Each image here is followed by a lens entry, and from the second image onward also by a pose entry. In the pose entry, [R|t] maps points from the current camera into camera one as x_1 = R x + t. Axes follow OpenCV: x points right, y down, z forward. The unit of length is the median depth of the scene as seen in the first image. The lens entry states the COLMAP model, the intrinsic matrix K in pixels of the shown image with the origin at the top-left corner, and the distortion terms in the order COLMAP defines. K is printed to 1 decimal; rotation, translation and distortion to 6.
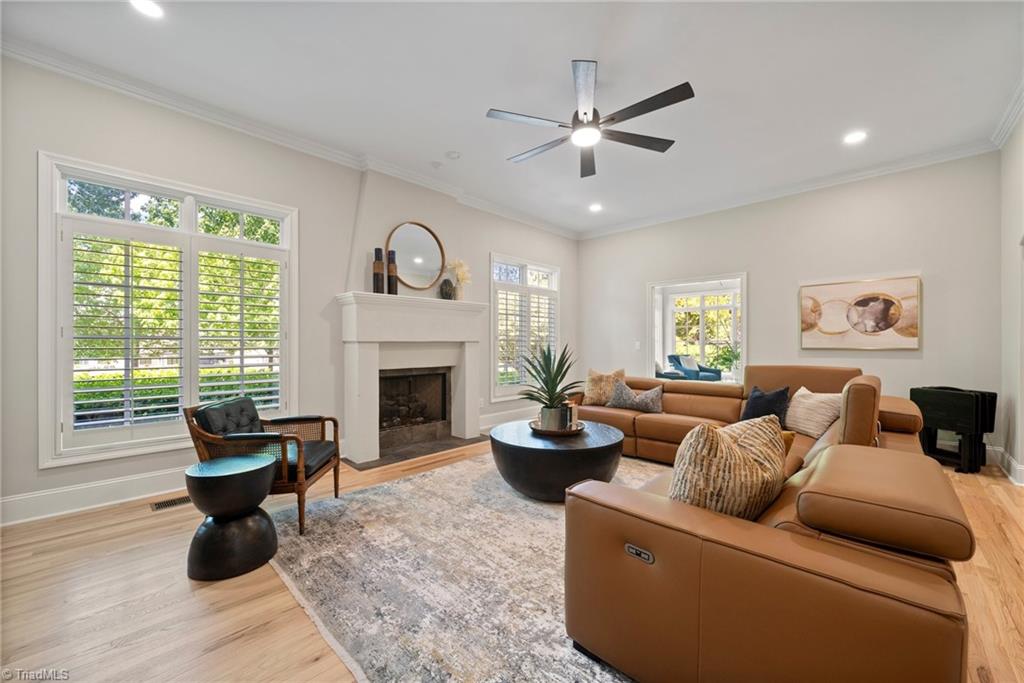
lens RADIAL K [[394.1, 0, 509.9], [0, 394.1, 341.9], [0, 0, 1]] dist [-0.003709, -0.000882]
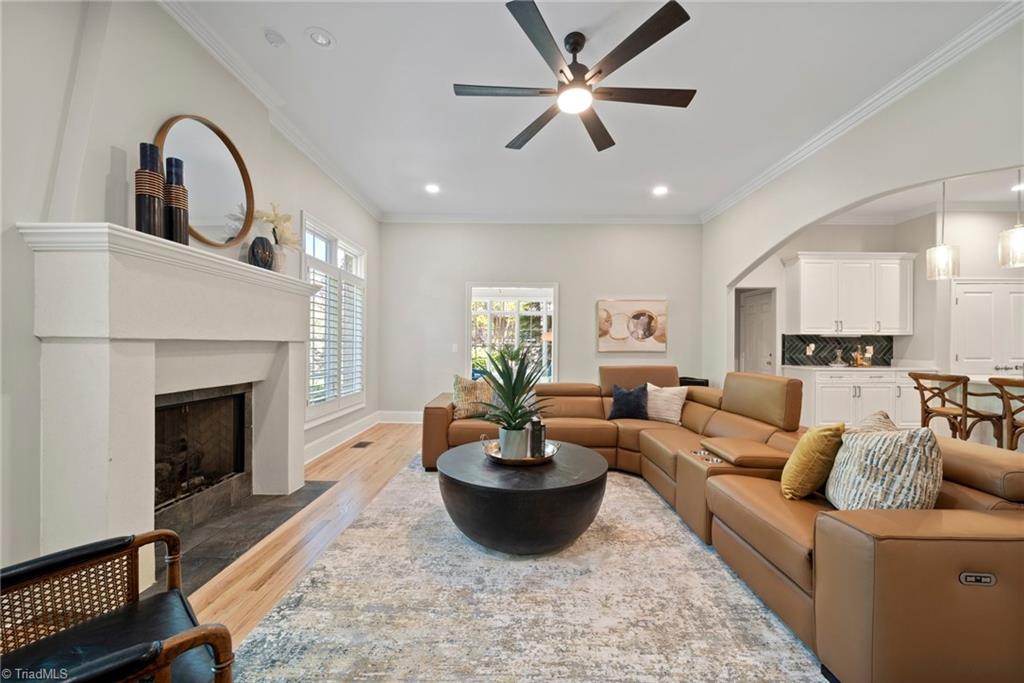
lens RADIAL K [[394.1, 0, 511.7], [0, 394.1, 345.6], [0, 0, 1]] dist [-0.003709, -0.000882]
pose [[0.720747, 0.007559, 0.693157, -0.340067], [-0.011303, 0.999936, 0.000849, 0.002072], [-0.693106, -0.008446, 0.720786, 0.345247]]
